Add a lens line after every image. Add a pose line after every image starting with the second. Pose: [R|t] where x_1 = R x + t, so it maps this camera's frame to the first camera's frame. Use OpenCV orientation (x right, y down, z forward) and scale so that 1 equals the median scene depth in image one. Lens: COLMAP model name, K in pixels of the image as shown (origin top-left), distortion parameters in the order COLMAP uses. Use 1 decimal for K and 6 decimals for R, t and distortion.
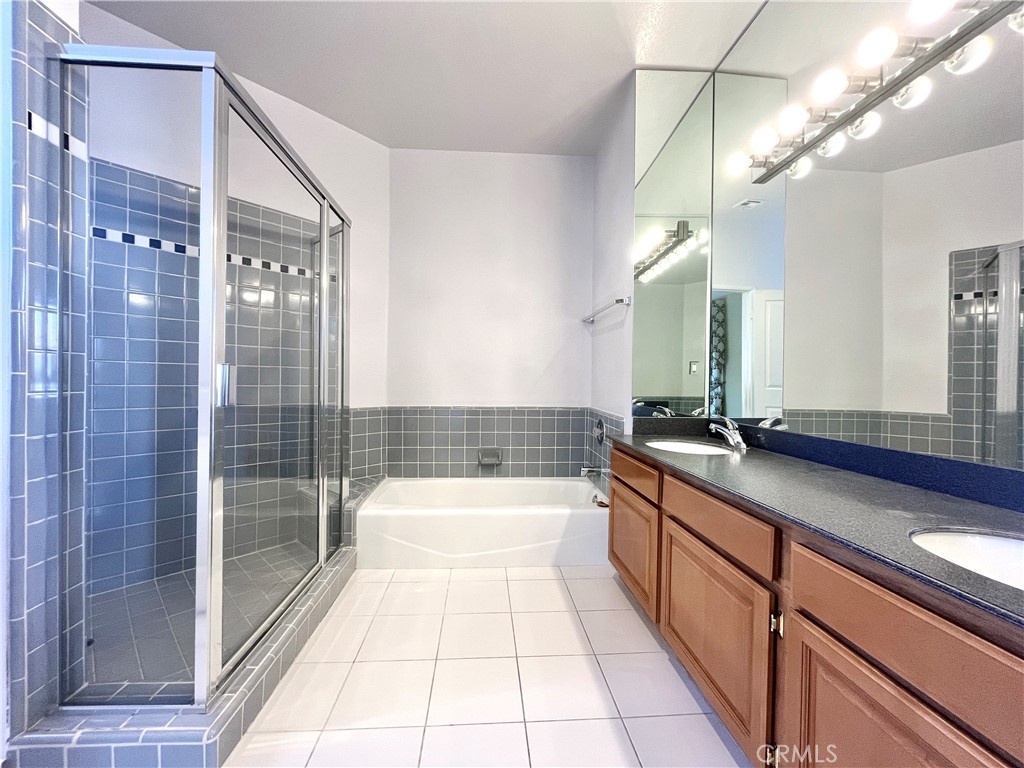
lens RADIAL K [[415.4, 0, 509.9], [0, 415.4, 382.9], [0, 0, 1]] dist [-0.000410, -0.000179]
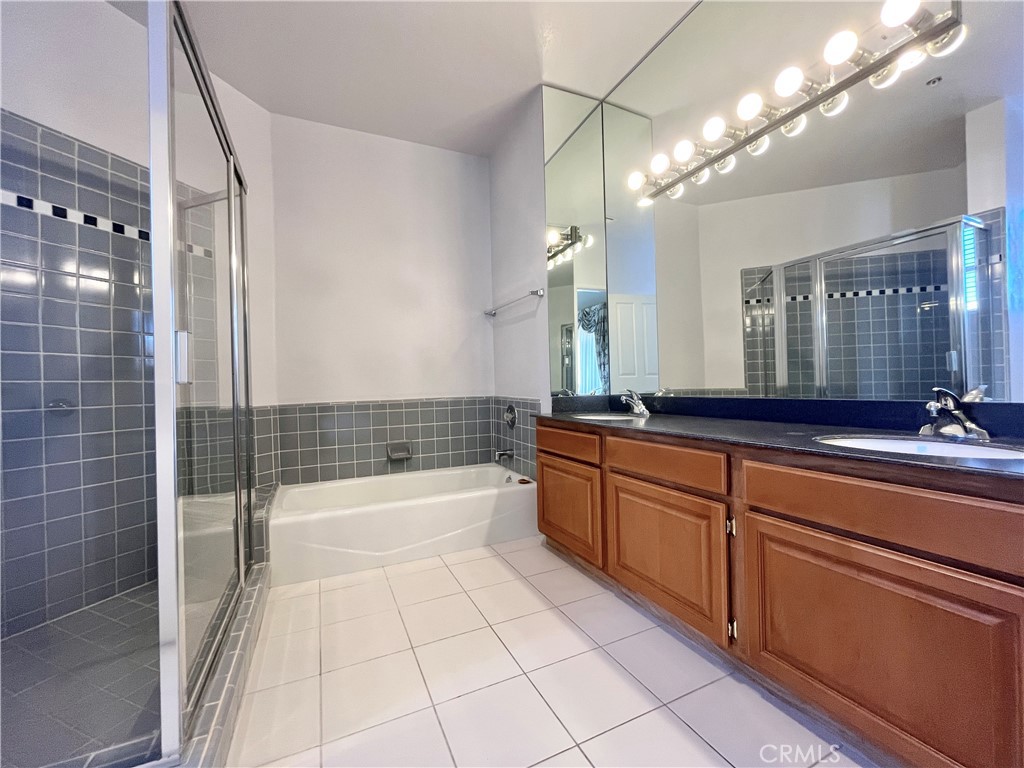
lens RADIAL K [[415.4, 0, 509.9], [0, 415.4, 382.9], [0, 0, 1]] dist [-0.000410, -0.000179]
pose [[0.932901, -0.034692, 0.358457, -0.188293], [0.038825, 0.999237, -0.004336, 0.041585], [-0.358033, 0.017962, 0.933536, 0.005360]]
